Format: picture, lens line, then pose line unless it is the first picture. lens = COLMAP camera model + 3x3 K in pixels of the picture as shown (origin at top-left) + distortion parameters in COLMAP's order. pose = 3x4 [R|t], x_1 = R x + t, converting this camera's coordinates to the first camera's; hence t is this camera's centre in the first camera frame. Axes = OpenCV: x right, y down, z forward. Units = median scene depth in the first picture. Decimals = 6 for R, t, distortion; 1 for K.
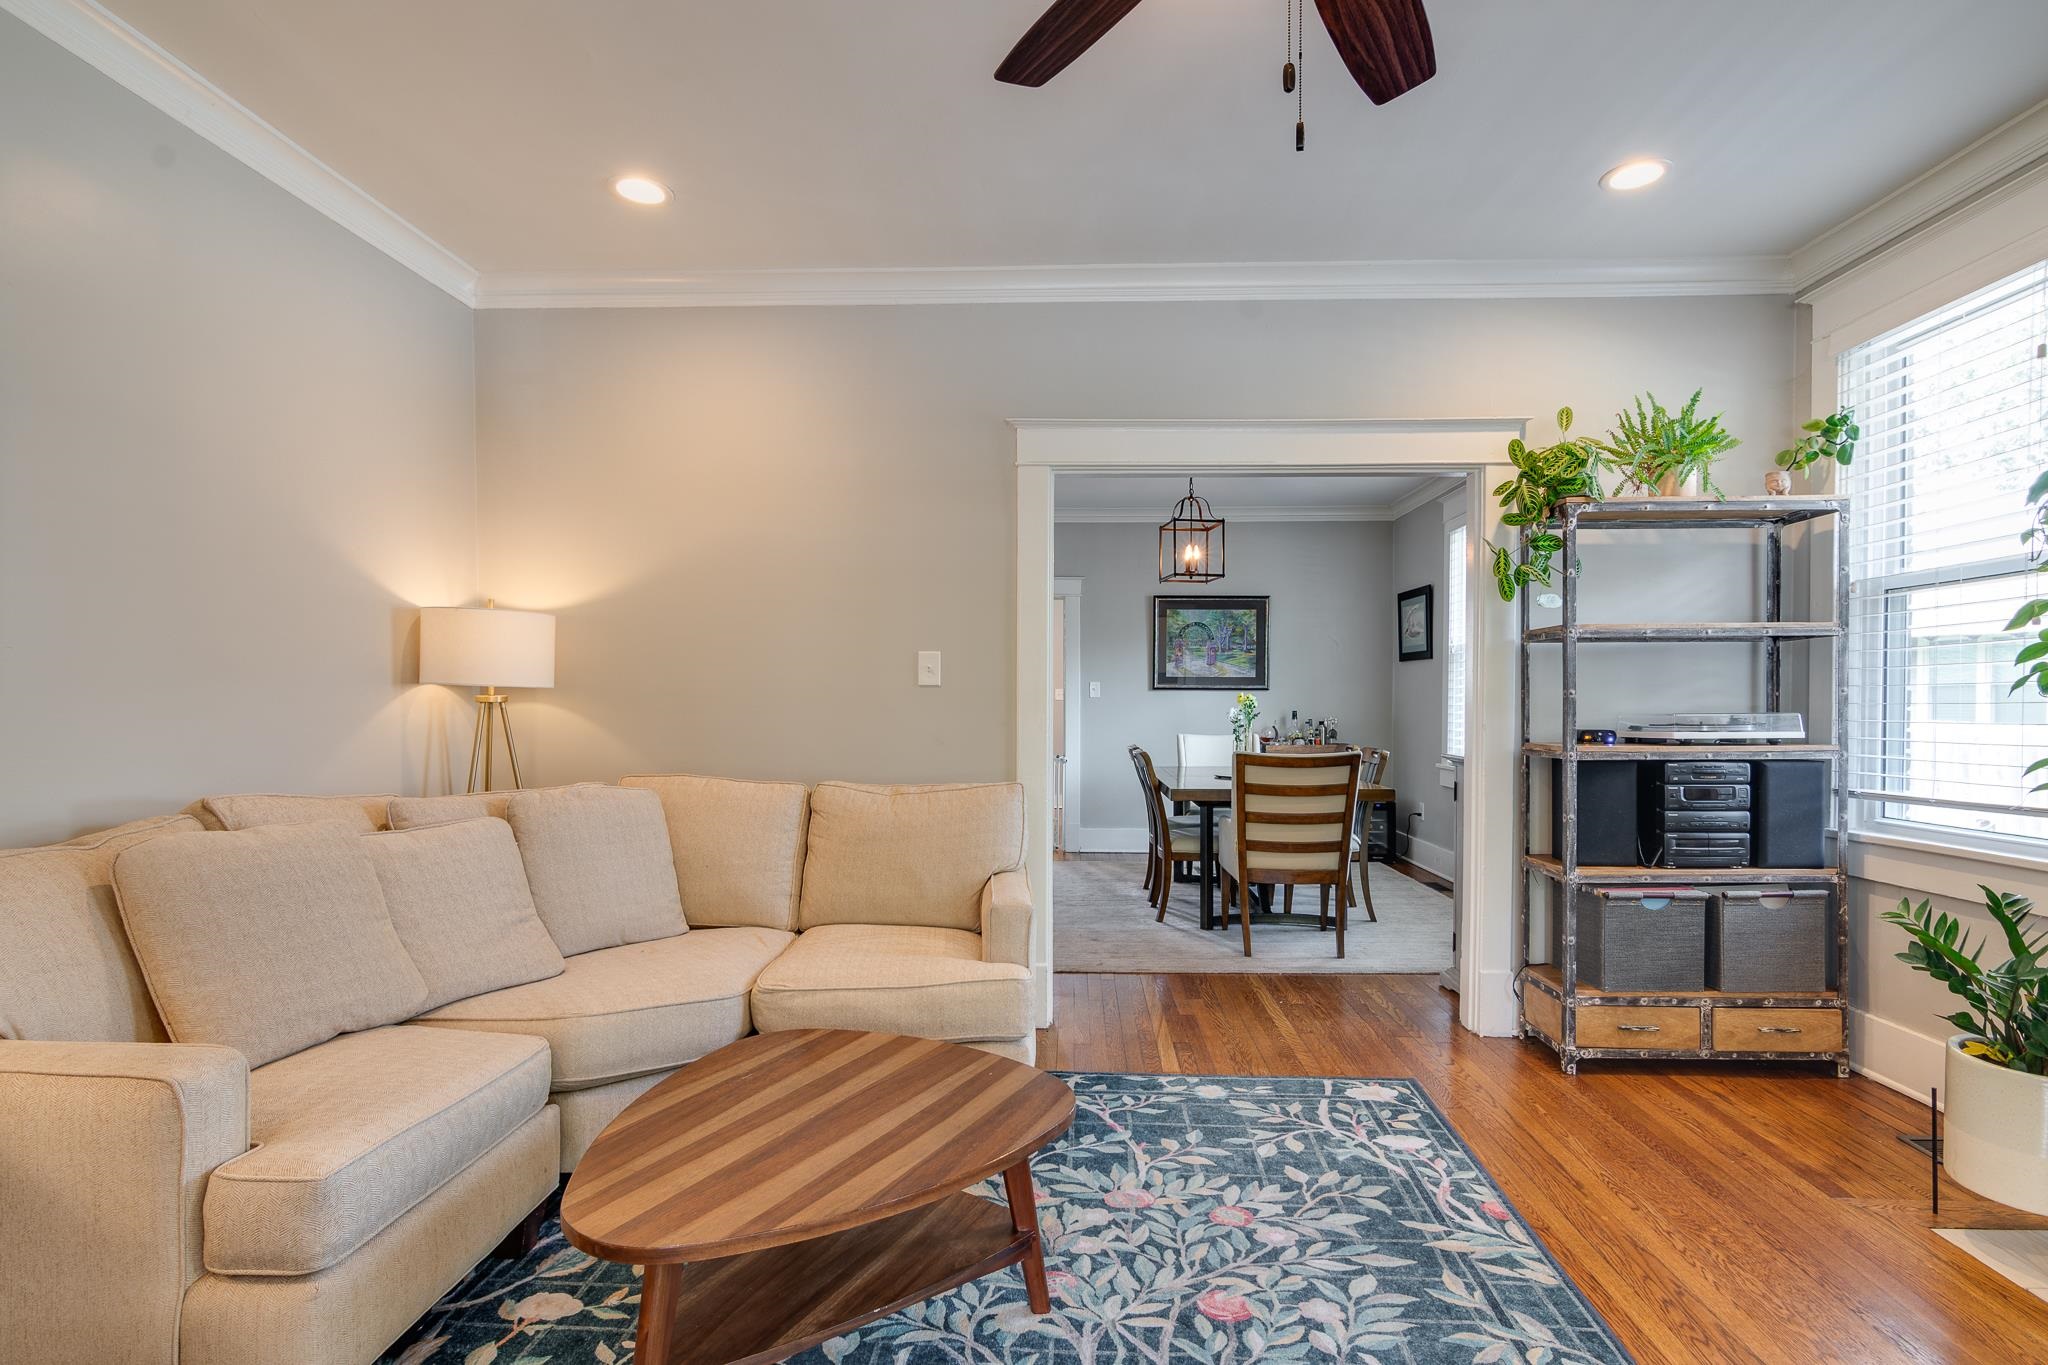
lens RADIAL K [[1013.6, 0, 1037.9], [0, 1013.6, 697.8], [0, 0, 1]] dist [-0.001052, -0.000274]
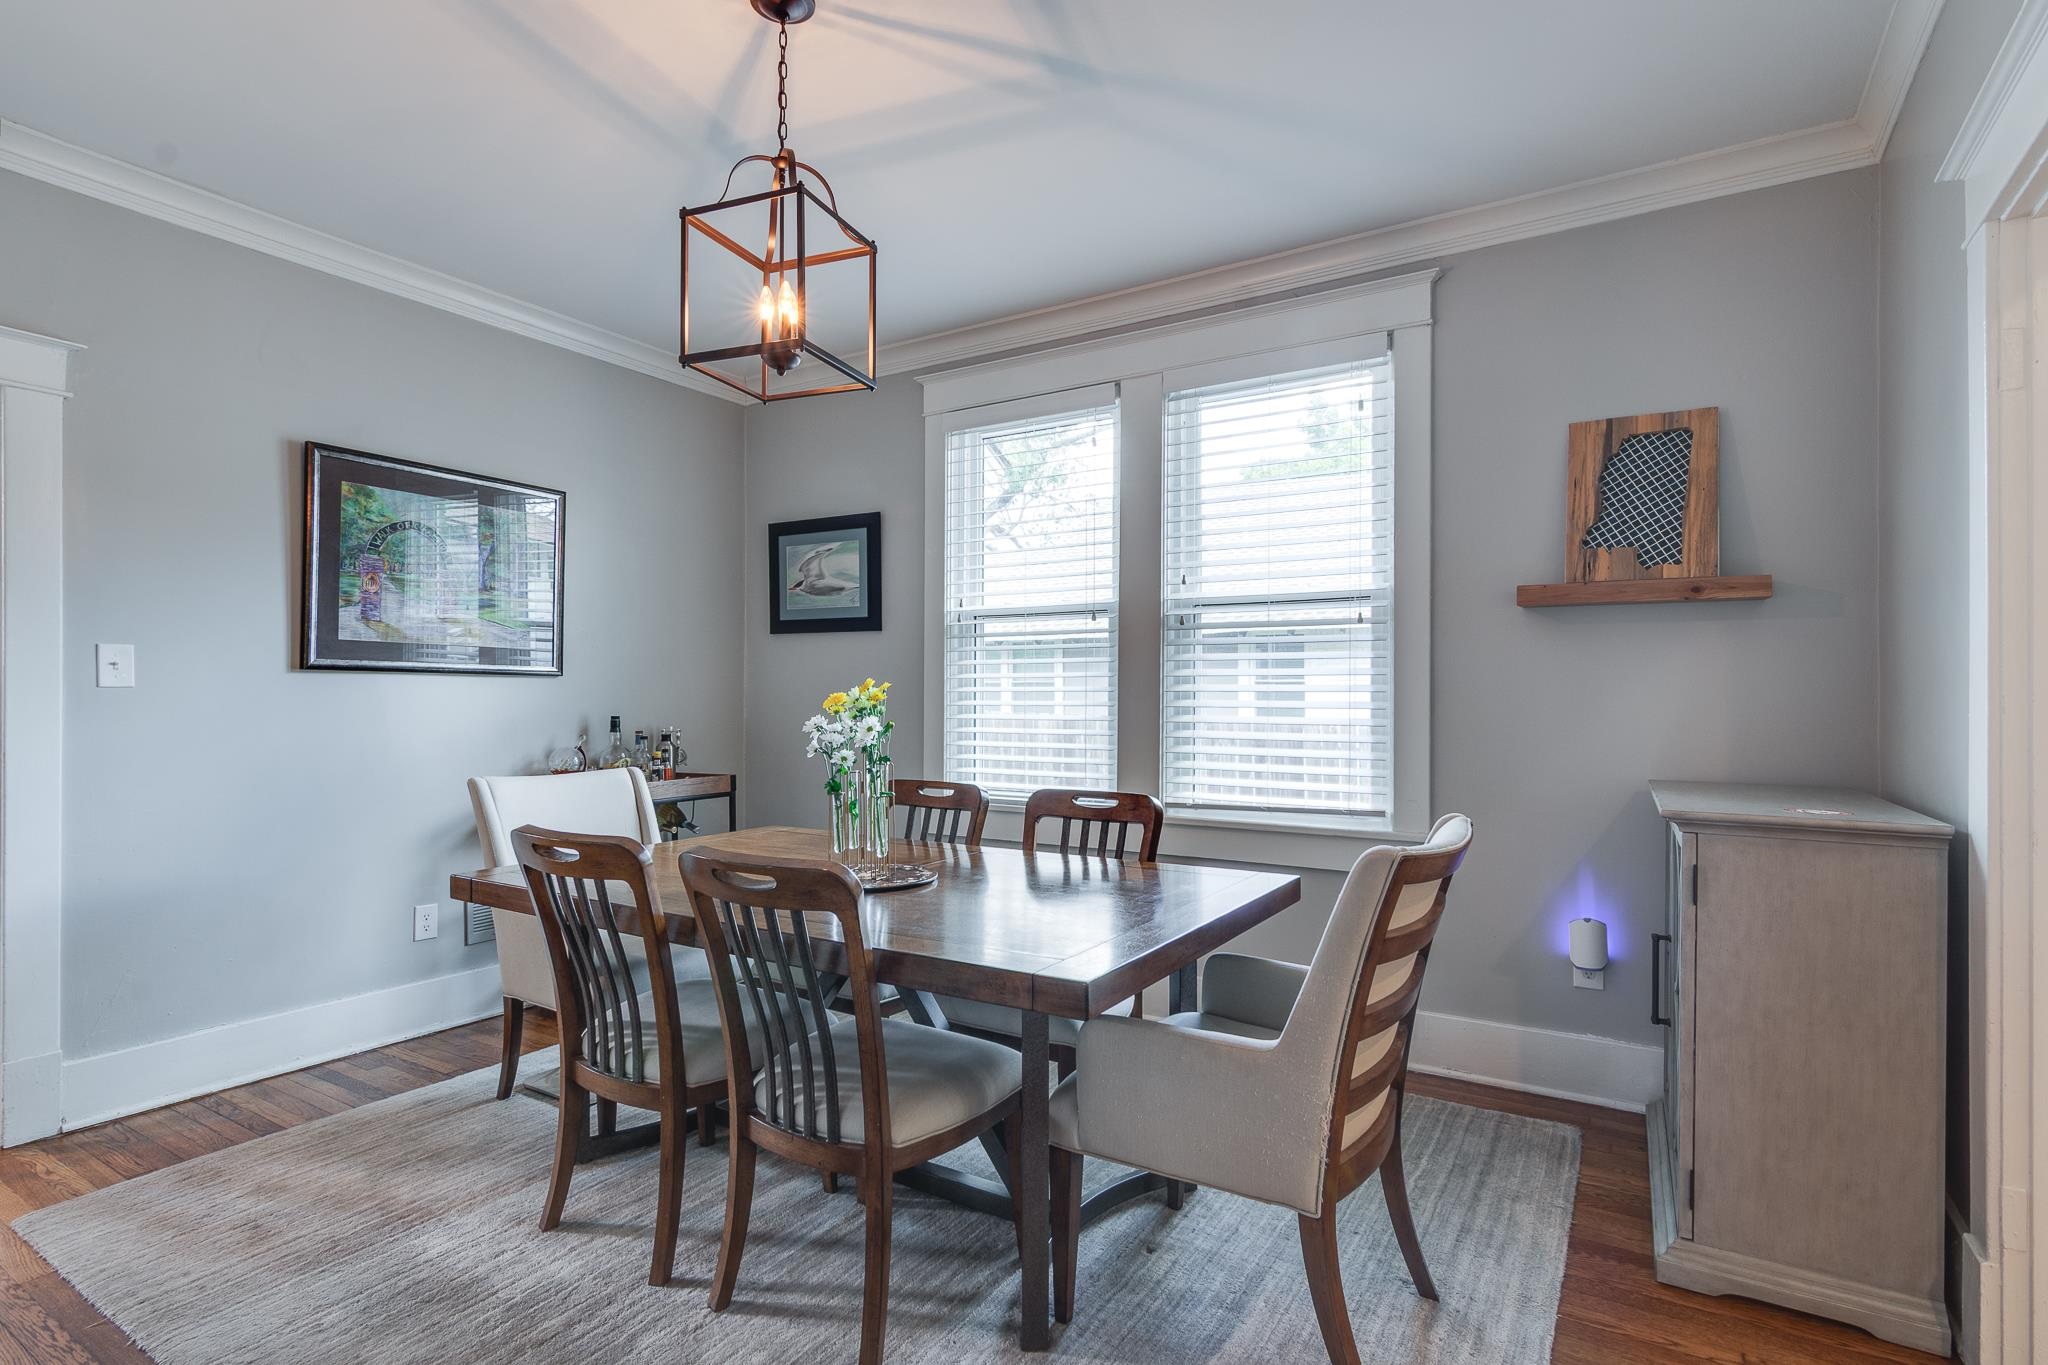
lens RADIAL K [[995.7, 0, 1033.5], [0, 995.7, 706.8], [0, 0, 1]] dist [-0.001563, -0.000061]
pose [[0.500972, -0.007495, 0.865431, -0.095027], [-0.003629, 0.999936, 0.010761, 0.001743], [-0.865456, -0.008532, 0.500913, 0.584549]]
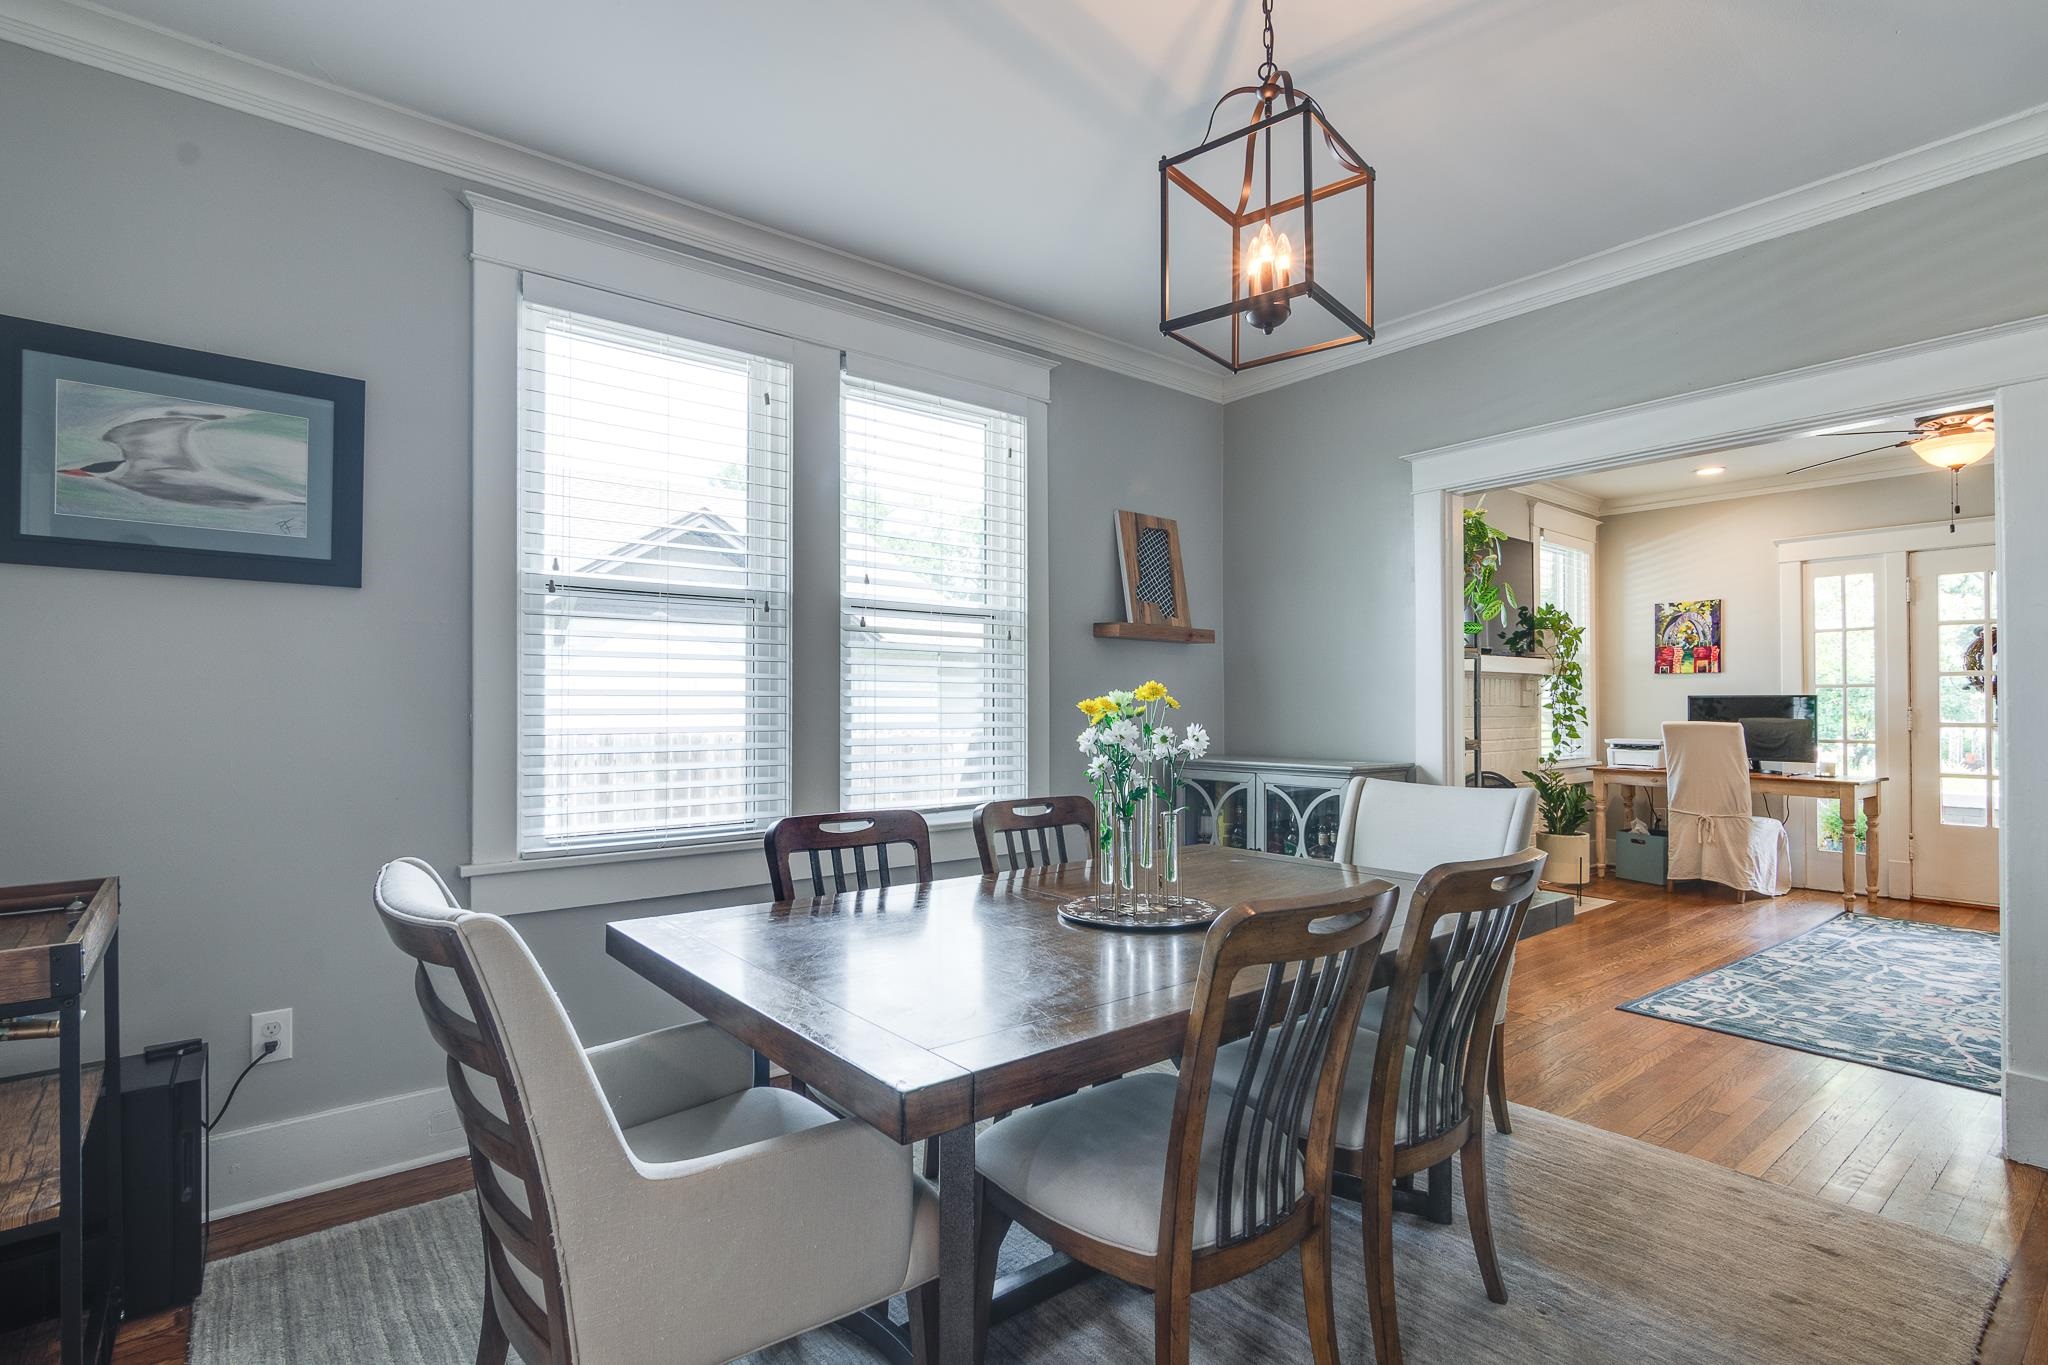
lens RADIAL K [[995.7, 0, 1033.5], [0, 995.7, 706.8], [0, 0, 1]] dist [-0.001563, -0.000061]
pose [[-0.661396, 0.004335, 0.750024, -0.030685], [0.002547, 0.999991, -0.003535, 0.005139], [-0.750033, -0.000428, -0.661401, 1.014120]]
